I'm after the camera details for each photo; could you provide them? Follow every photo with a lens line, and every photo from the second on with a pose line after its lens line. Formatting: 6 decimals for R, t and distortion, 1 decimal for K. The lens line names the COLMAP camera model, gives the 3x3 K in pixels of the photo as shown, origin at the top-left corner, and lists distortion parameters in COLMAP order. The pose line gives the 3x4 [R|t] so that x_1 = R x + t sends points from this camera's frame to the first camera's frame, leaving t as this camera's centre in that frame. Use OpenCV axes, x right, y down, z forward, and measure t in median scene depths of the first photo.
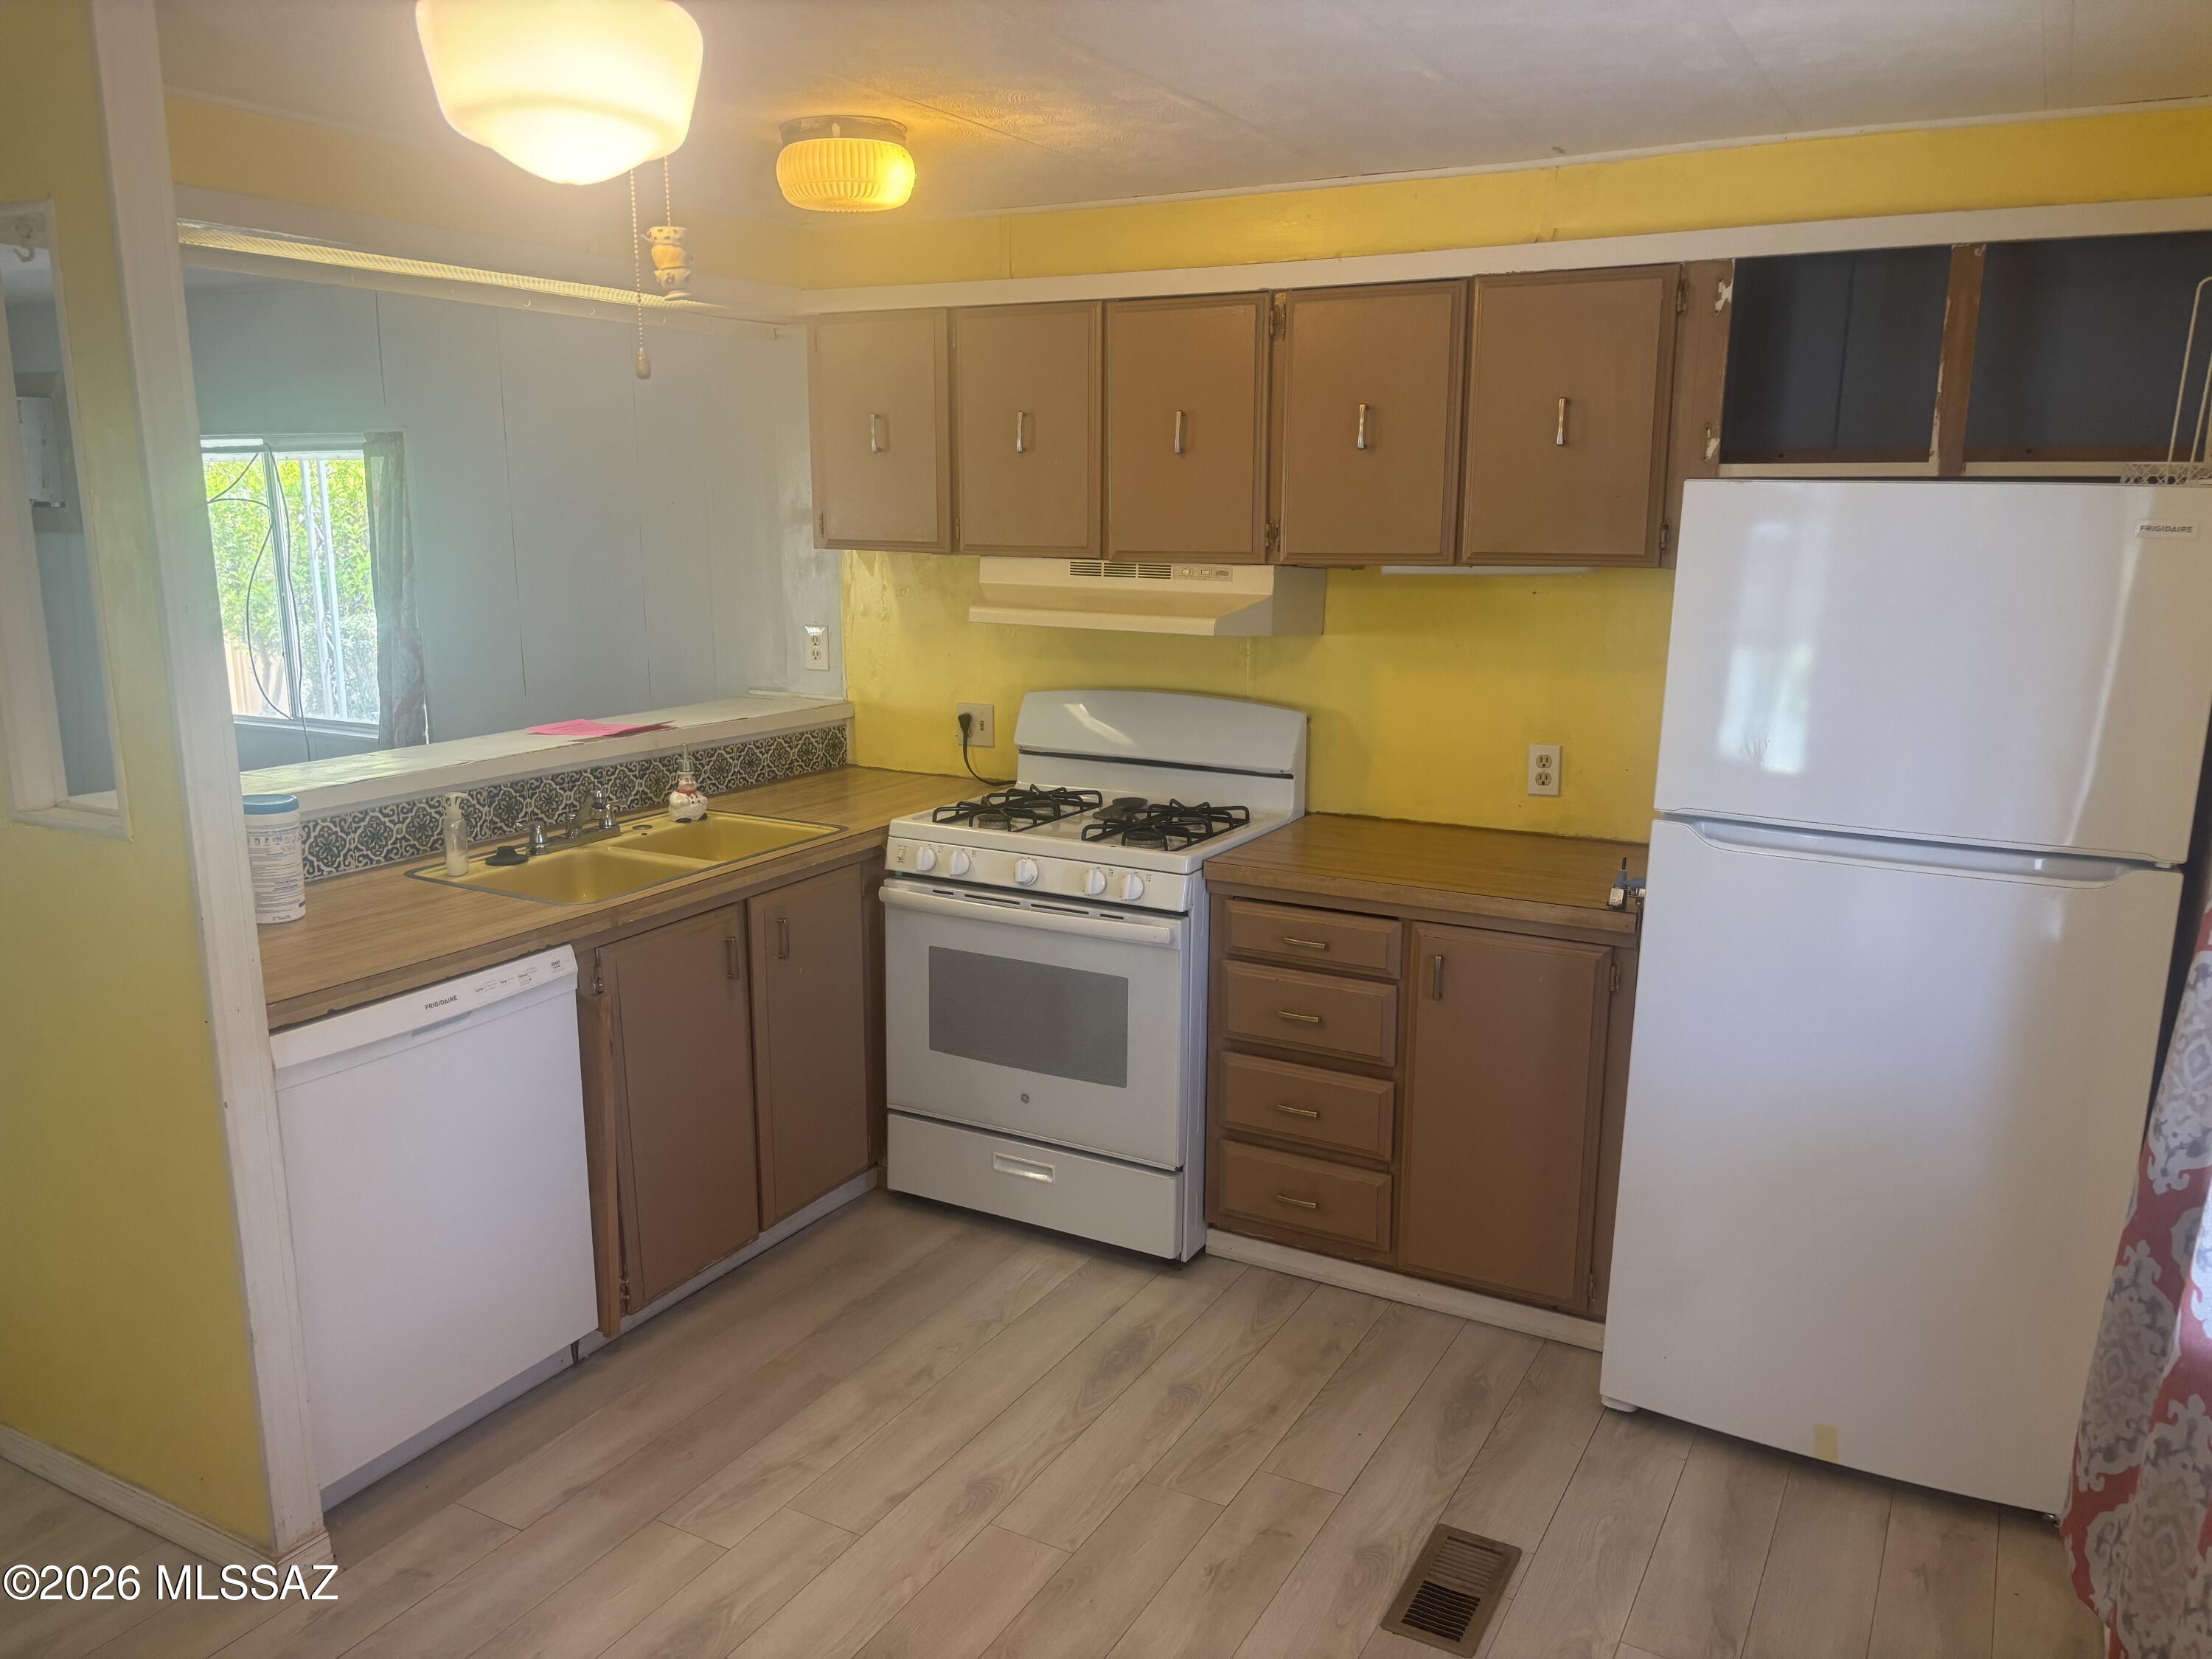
lens RADIAL K [[1639.6, 0, 1105.0], [0, 1639.6, 834.3], [0, 0, 1]] dist [0.016809, -0.048810]
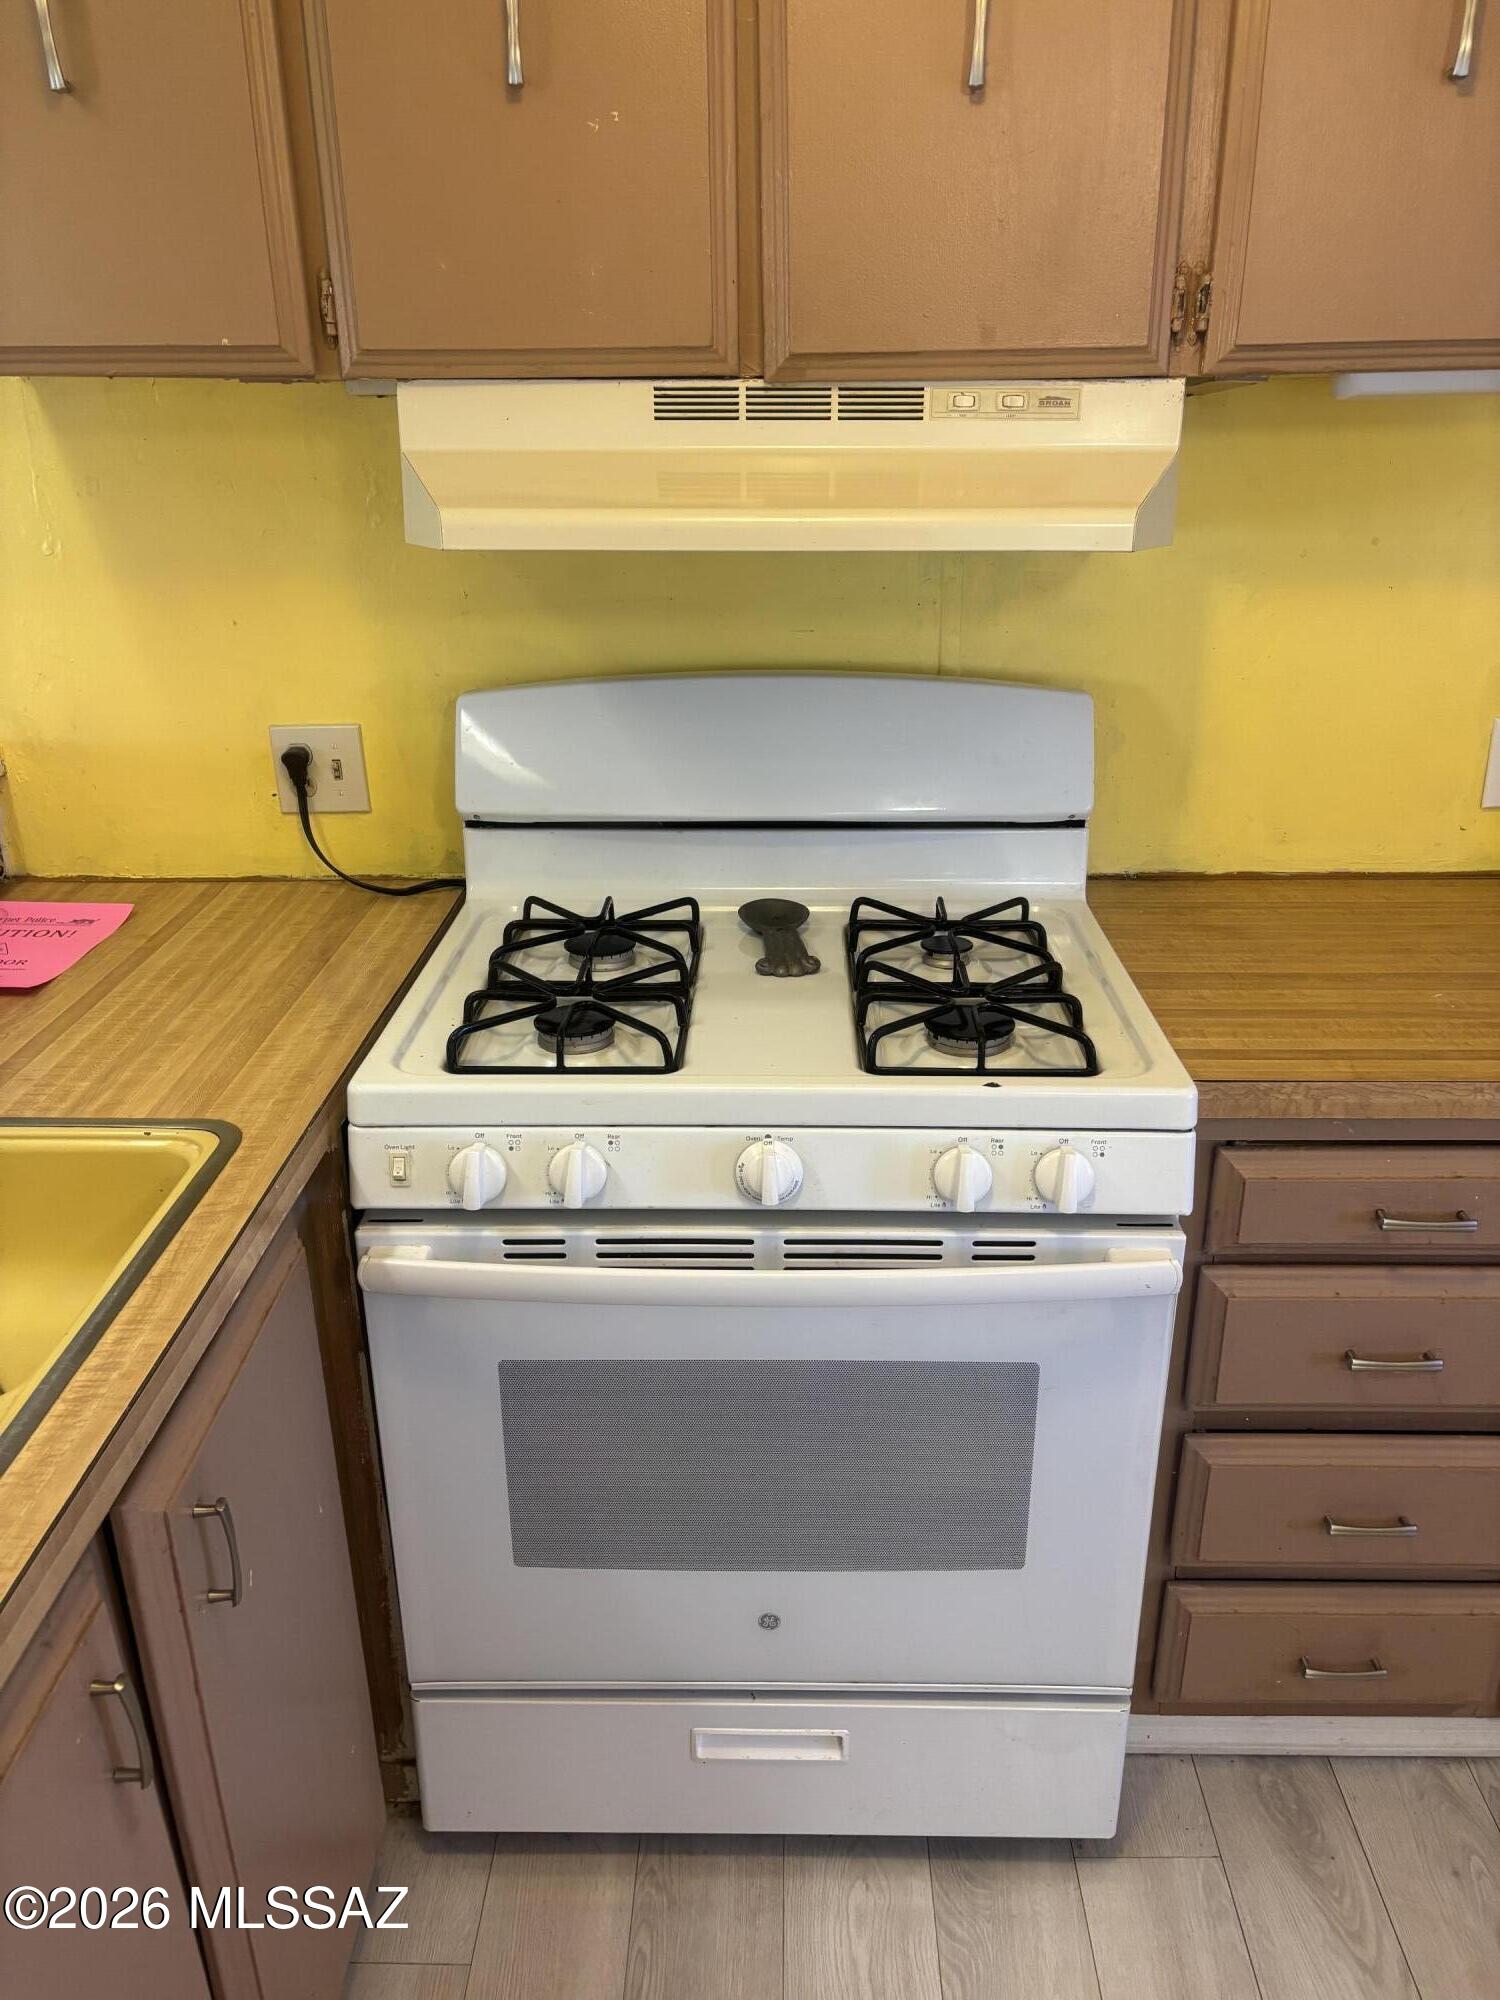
lens RADIAL K [[1482.5, 0, 756.1], [0, 1482.5, 995.0], [0, 0, 1]] dist [0.016809, -0.048810]
pose [[0.886340, -0.188257, 0.423037, -0.190118], [0.104962, 0.971524, 0.212425, -0.095569], [-0.450981, -0.143878, 0.880861, 0.647263]]
